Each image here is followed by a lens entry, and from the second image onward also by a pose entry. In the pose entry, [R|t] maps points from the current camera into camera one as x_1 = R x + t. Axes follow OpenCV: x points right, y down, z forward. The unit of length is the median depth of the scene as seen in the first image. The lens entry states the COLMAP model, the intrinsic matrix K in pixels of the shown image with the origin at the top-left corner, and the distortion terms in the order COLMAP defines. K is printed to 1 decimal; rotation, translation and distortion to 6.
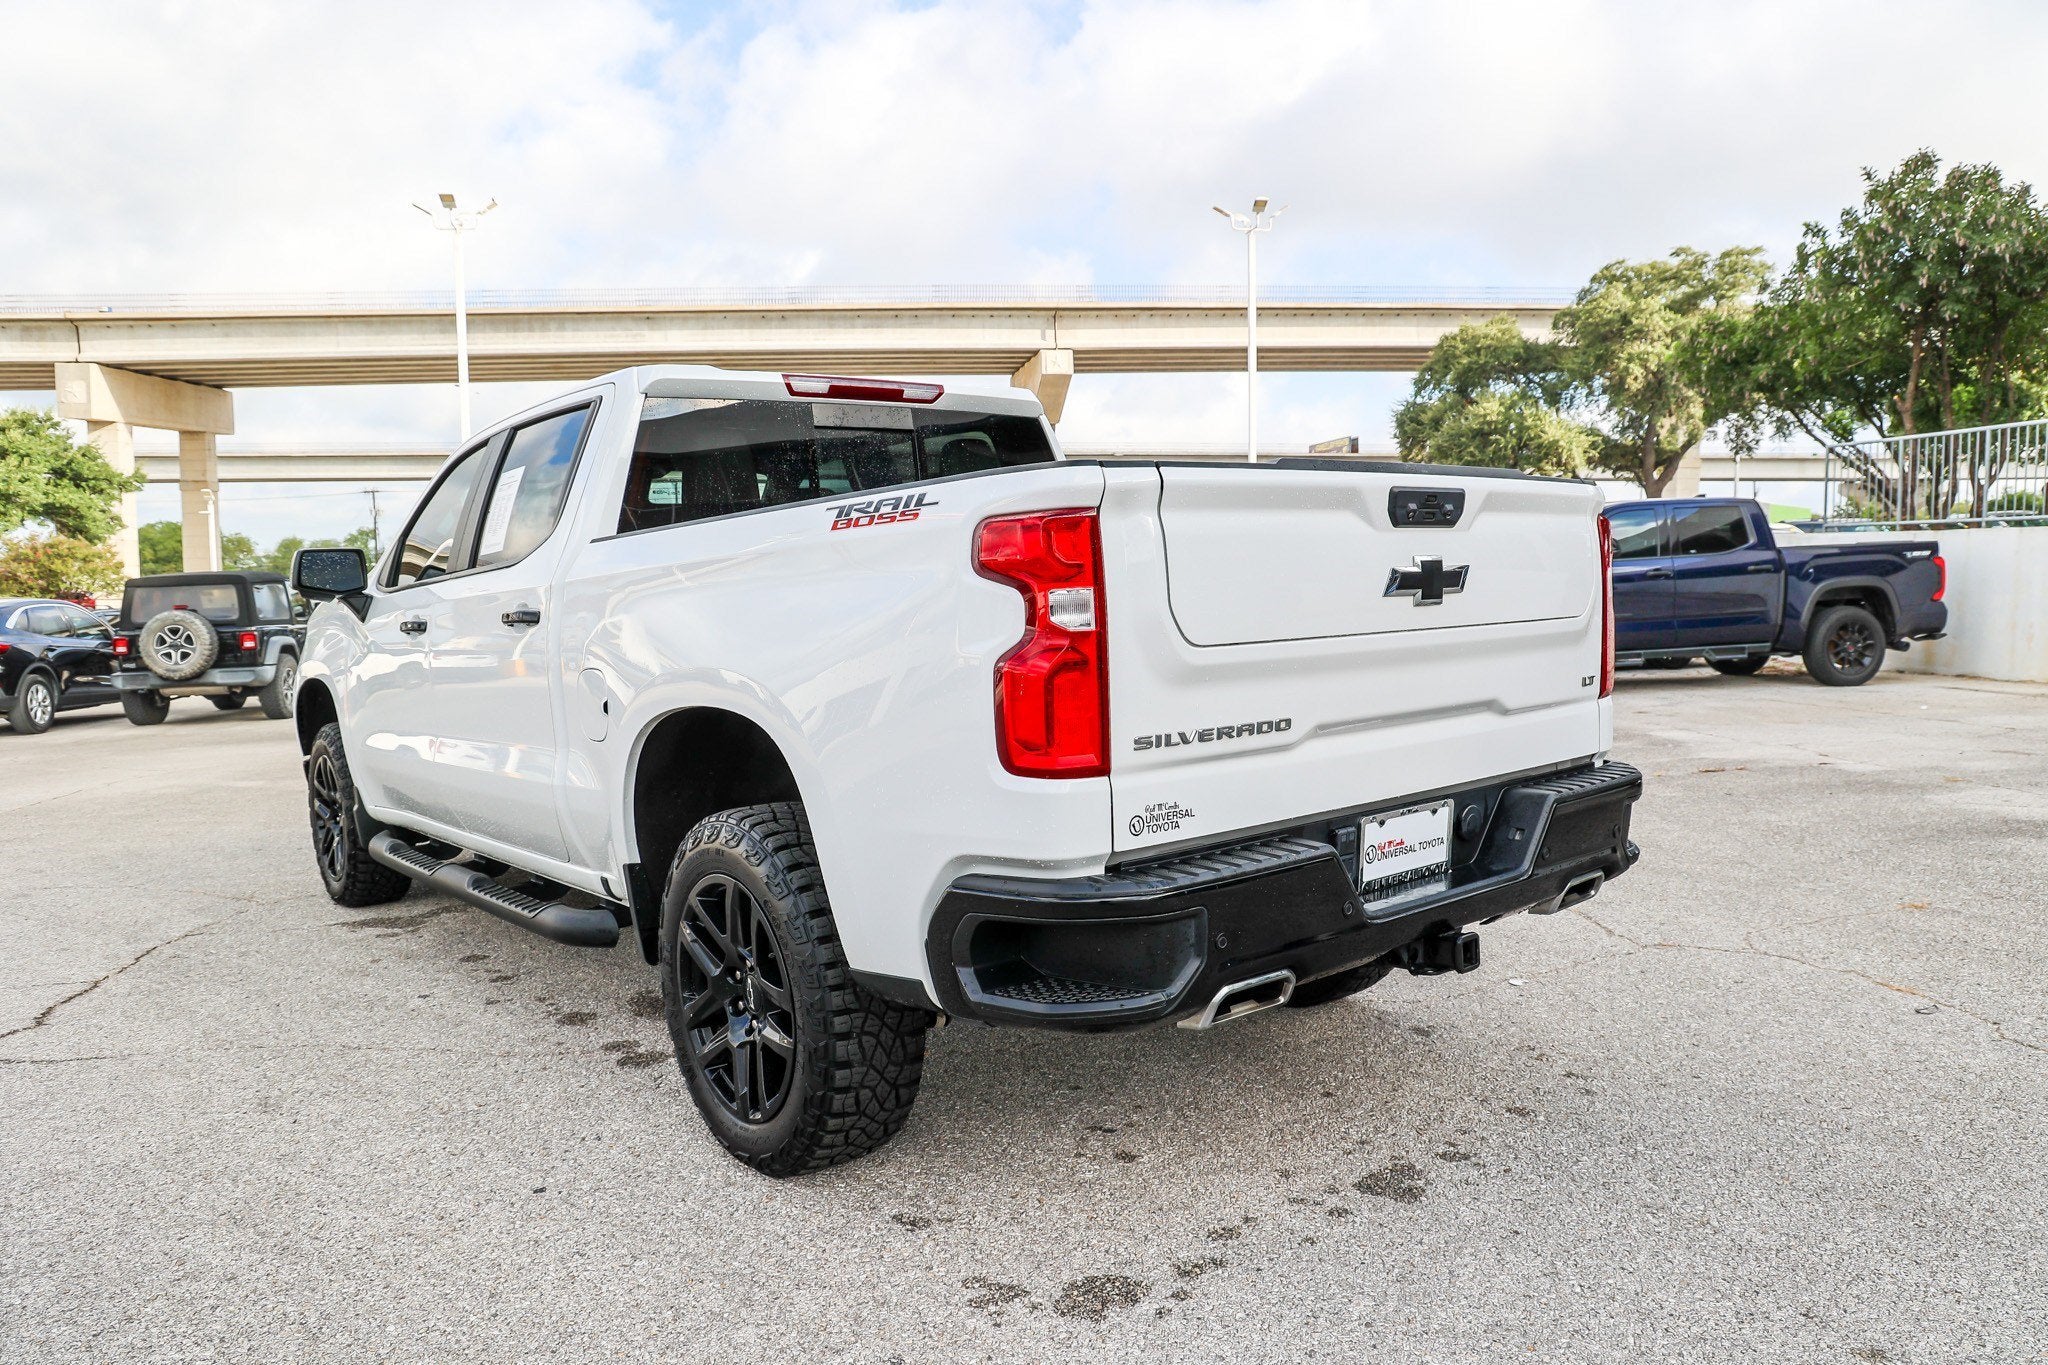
lens RADIAL K [[1401.0, 0, 1029.0], [0, 1401.0, 680.1], [0, 0, 1]] dist [-0.096133, 0.064210]
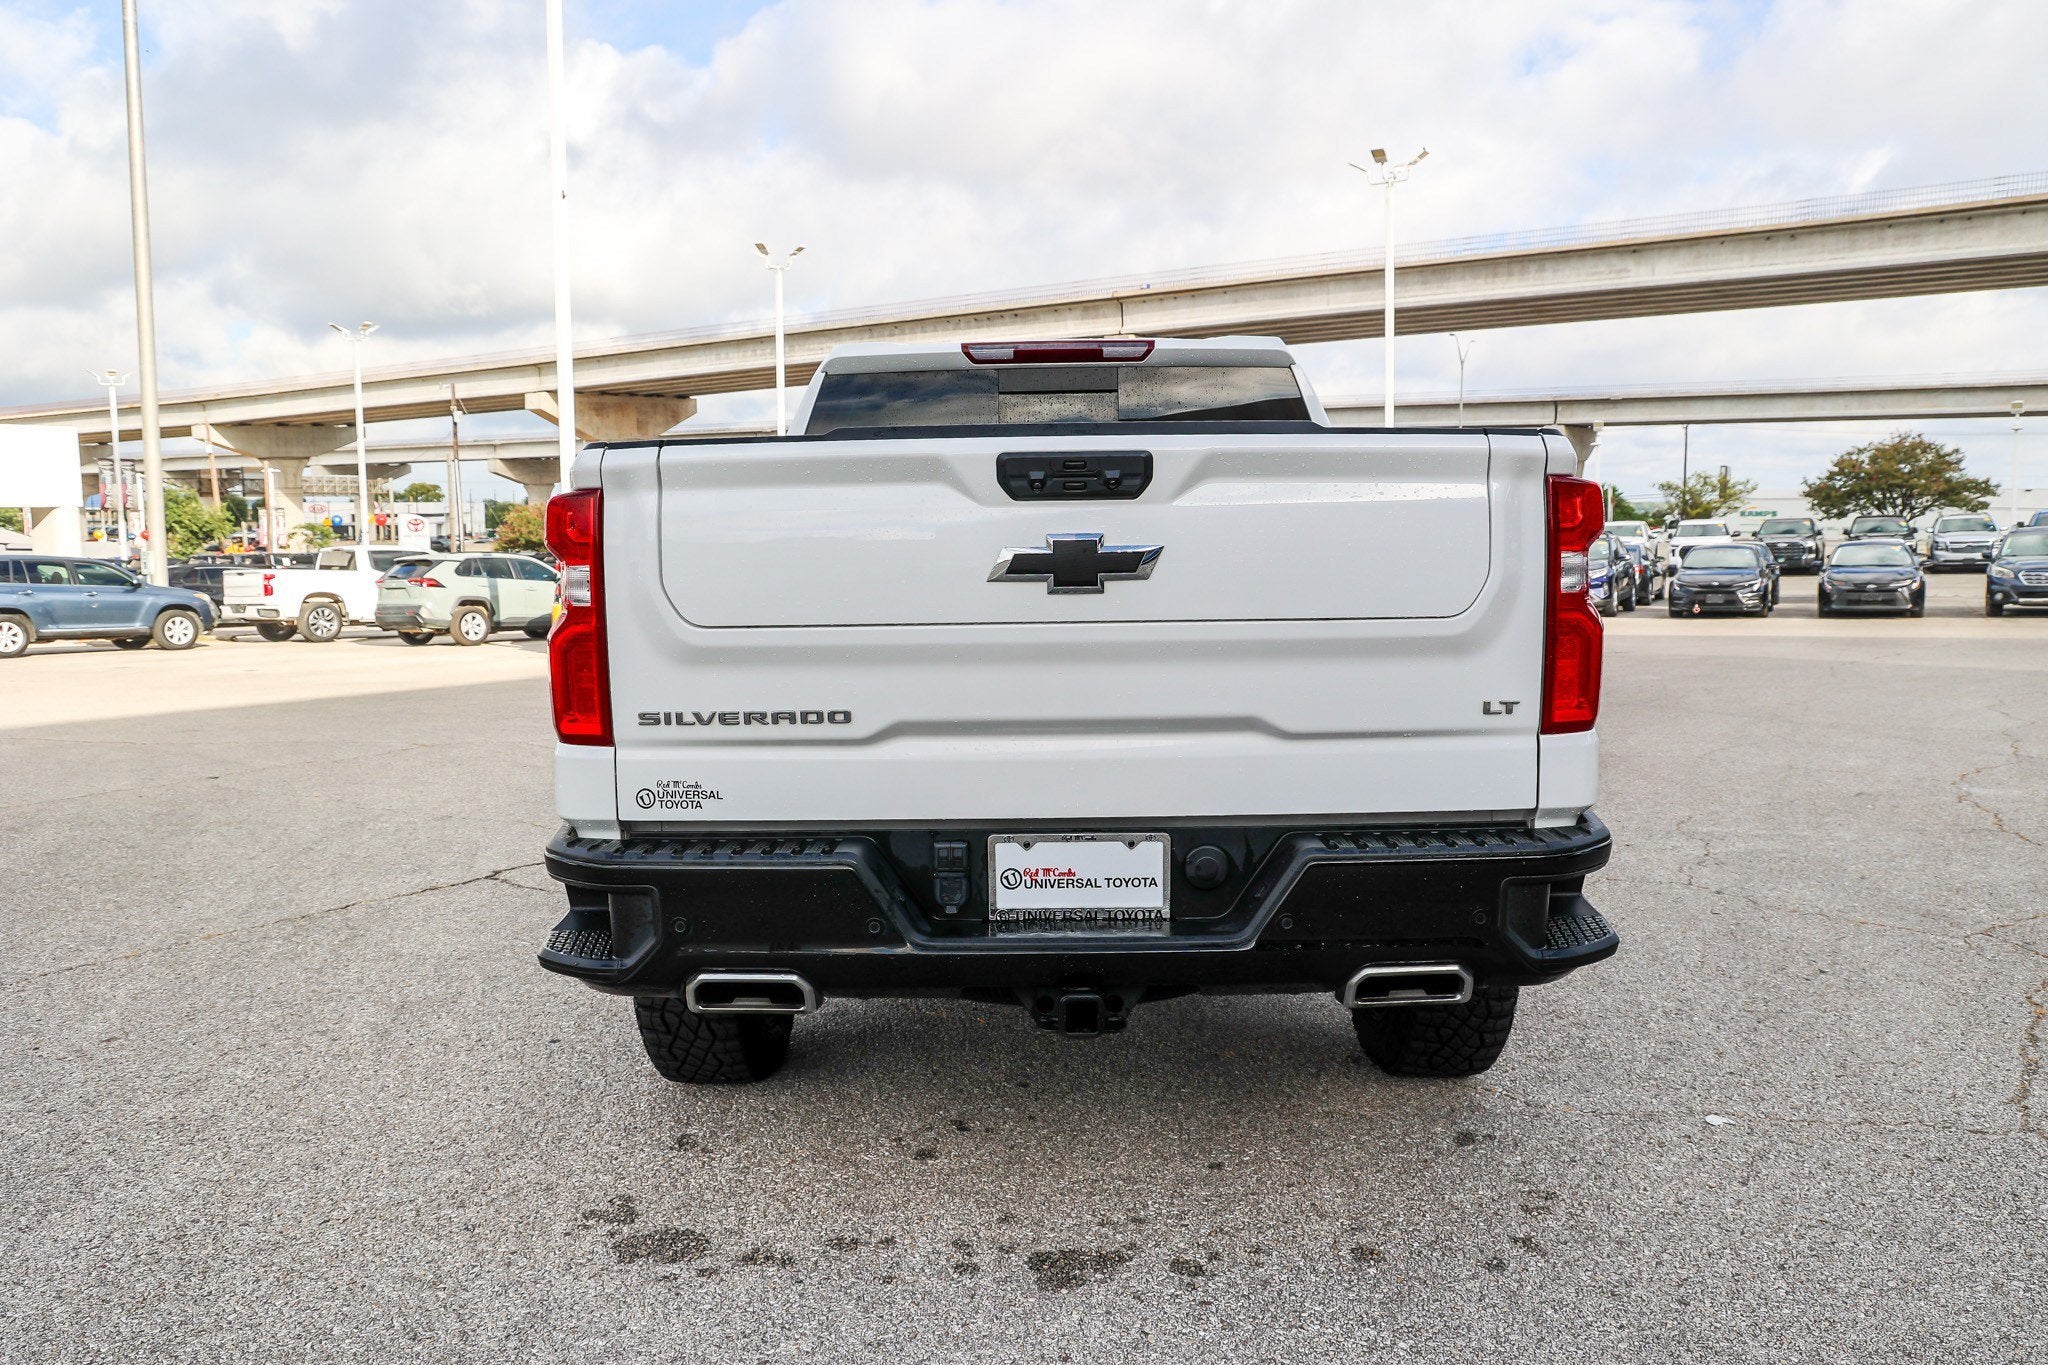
lens RADIAL K [[1431.1, 0, 1028.3], [0, 1431.1, 681.7], [0, 0, 1]] dist [-0.097474, 0.069083]
pose [[0.770038, 0.079027, -0.633085, 0.565834], [-0.057093, 0.996853, 0.054993, -0.032605], [0.635439, -0.006202, 0.772126, 0.225346]]
